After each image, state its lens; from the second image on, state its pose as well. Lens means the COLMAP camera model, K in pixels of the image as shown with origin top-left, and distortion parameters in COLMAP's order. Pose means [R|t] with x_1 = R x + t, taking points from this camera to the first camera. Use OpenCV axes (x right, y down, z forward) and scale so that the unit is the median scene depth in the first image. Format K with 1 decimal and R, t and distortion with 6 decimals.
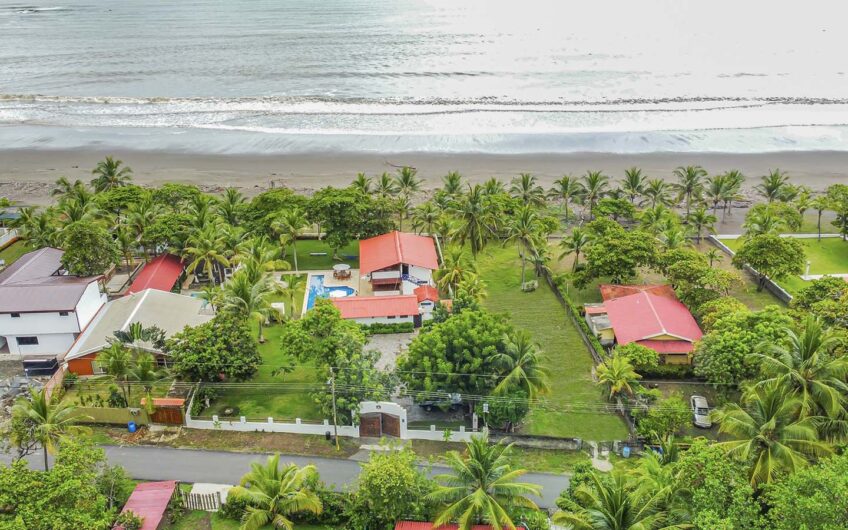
lens RADIAL K [[730.7, 0, 417.5], [0, 730.7, 263.2], [0, 0, 1]] dist [0.000224, -0.001813]
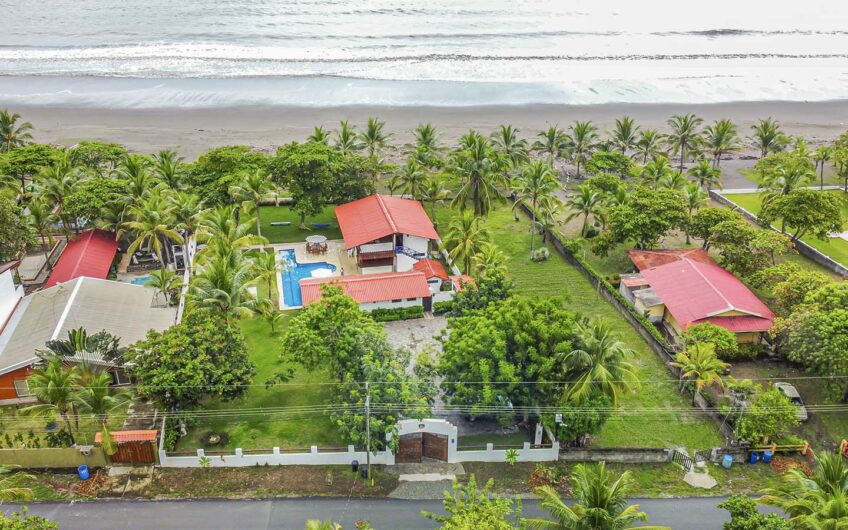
lens RADIAL K [[716.8, 0, 418.5], [0, 716.8, 262.1], [0, 0, 1]] dist [-0.003337, 0.001866]
pose [[0.989705, -0.036376, 0.138422, -0.119877], [0.028279, 0.997797, 0.060015, -0.016571], [-0.140300, -0.055483, 0.988553, 0.202293]]
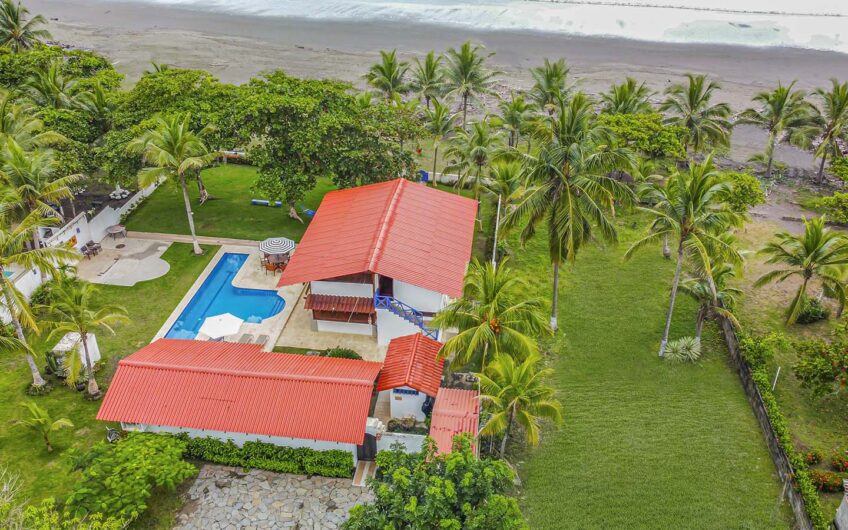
lens RADIAL K [[716.8, 0, 418.5], [0, 716.8, 262.1], [0, 0, 1]] dist [-0.003337, 0.001866]
pose [[0.979644, 0.118570, -0.161981, 0.075731], [-0.092754, 0.982980, 0.158580, -0.078745], [0.178027, -0.140328, 0.973969, 0.651746]]
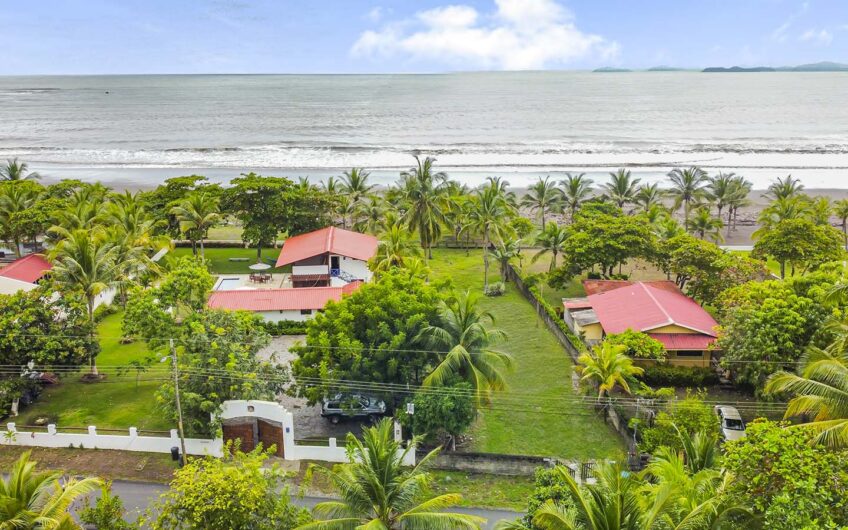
lens RADIAL K [[716.8, 0, 418.5], [0, 716.8, 262.1], [0, 0, 1]] dist [-0.003337, 0.001866]
pose [[0.999826, 0.013126, 0.013274, 0.068536], [-0.011383, 0.992240, -0.123814, 0.111029], [-0.014796, 0.123642, 0.992217, 0.258976]]
